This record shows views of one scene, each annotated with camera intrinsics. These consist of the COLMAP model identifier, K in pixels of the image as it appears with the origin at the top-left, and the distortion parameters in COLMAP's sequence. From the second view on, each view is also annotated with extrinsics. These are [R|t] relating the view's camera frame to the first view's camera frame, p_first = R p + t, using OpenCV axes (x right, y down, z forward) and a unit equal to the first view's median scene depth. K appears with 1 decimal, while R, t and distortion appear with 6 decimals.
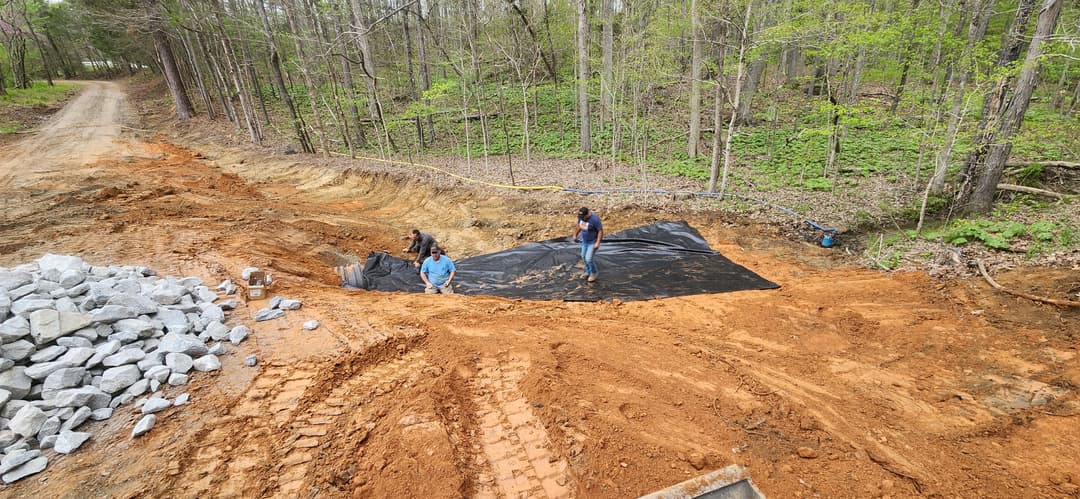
lens RADIAL K [[433.1, 0, 529.8], [0, 433.1, 250.4], [0, 0, 1]] dist [0.000826, 0.000510]
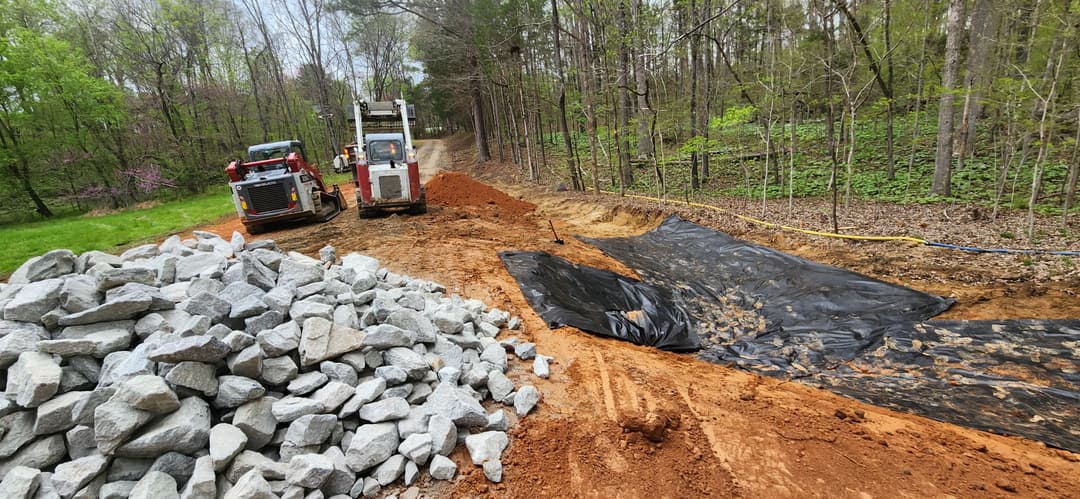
lens RADIAL K [[452.7, 0, 540.0], [0, 452.7, 249.5], [0, 0, 1]] dist [0.017712, 0.000109]
pose [[0.867249, 0.078923, -0.491579, -0.349666], [-0.136342, 0.987260, -0.082032, 0.028232], [0.478842, 0.138165, 0.866960, 0.407970]]
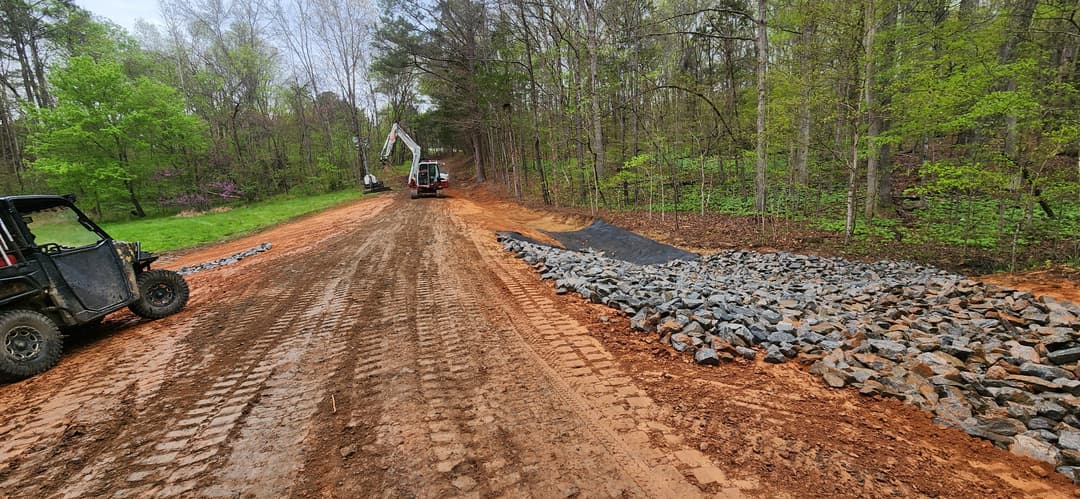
lens RADIAL K [[433.1, 0, 529.8], [0, 433.1, 250.4], [0, 0, 1]] dist [0.000826, 0.000510]
pose [[0.866278, 0.084522, -0.492359, 0.840679], [-0.161702, 0.979965, -0.116278, 0.530613], [0.472667, 0.180344, 0.862590, -1.266176]]
